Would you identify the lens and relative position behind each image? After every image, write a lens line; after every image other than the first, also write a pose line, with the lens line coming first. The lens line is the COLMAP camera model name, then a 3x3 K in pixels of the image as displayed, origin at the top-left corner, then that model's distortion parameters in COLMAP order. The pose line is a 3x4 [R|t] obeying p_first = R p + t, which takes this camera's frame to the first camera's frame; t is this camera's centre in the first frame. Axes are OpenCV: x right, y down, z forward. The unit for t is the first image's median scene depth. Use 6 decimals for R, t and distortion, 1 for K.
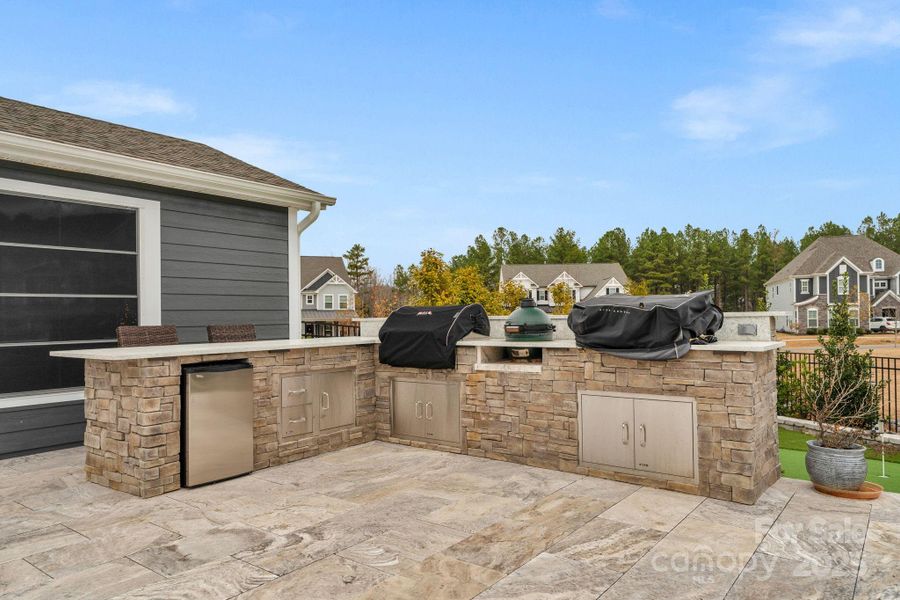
lens RADIAL K [[589.1, 0, 454.3], [0, 589.1, 322.5], [0, 0, 1]] dist [-0.009370, 0.000719]
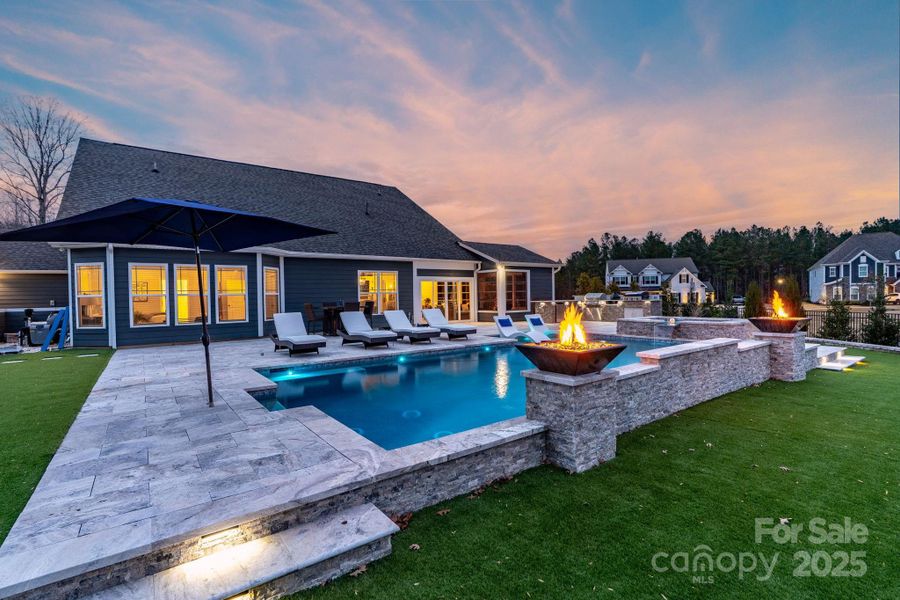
lens RADIAL K [[429.0, 0, 444.2], [0, 429.0, 302.2], [0, 0, 1]] dist [-0.000926, 0.000556]
pose [[0.960706, 0.002495, -0.277557, -0.024105], [0.000770, 0.999932, 0.011655, 0.000528], [0.277567, -0.011411, 0.960639, -0.271360]]
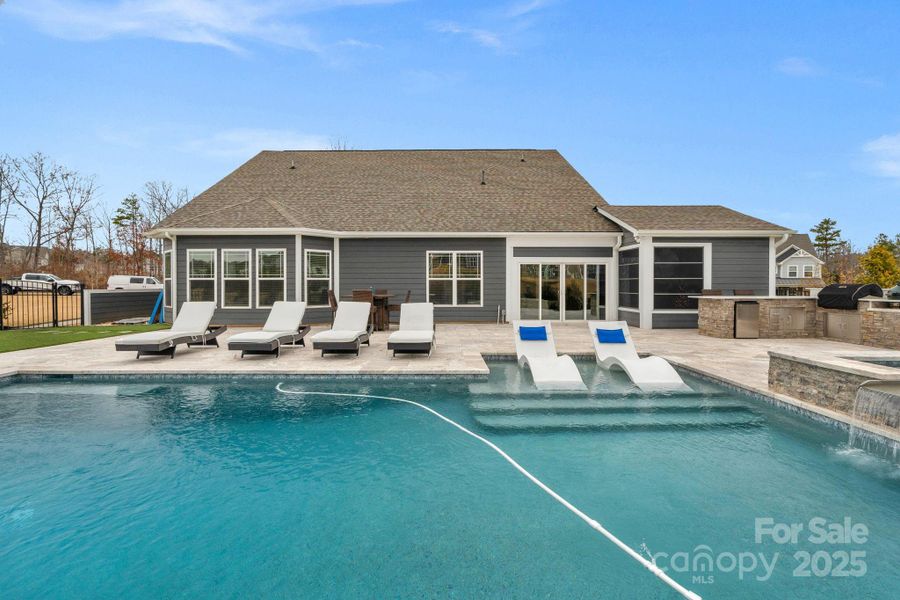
lens RADIAL K [[413.6, 0, 432.5], [0, 413.6, 286.8], [0, 0, 1]] dist [-0.002318, -0.000197]
pose [[0.599746, 0.018168, -0.799984, 0.027934], [-0.015342, 0.999820, 0.011204, -0.000851], [0.800044, 0.005554, 0.599916, -0.130021]]
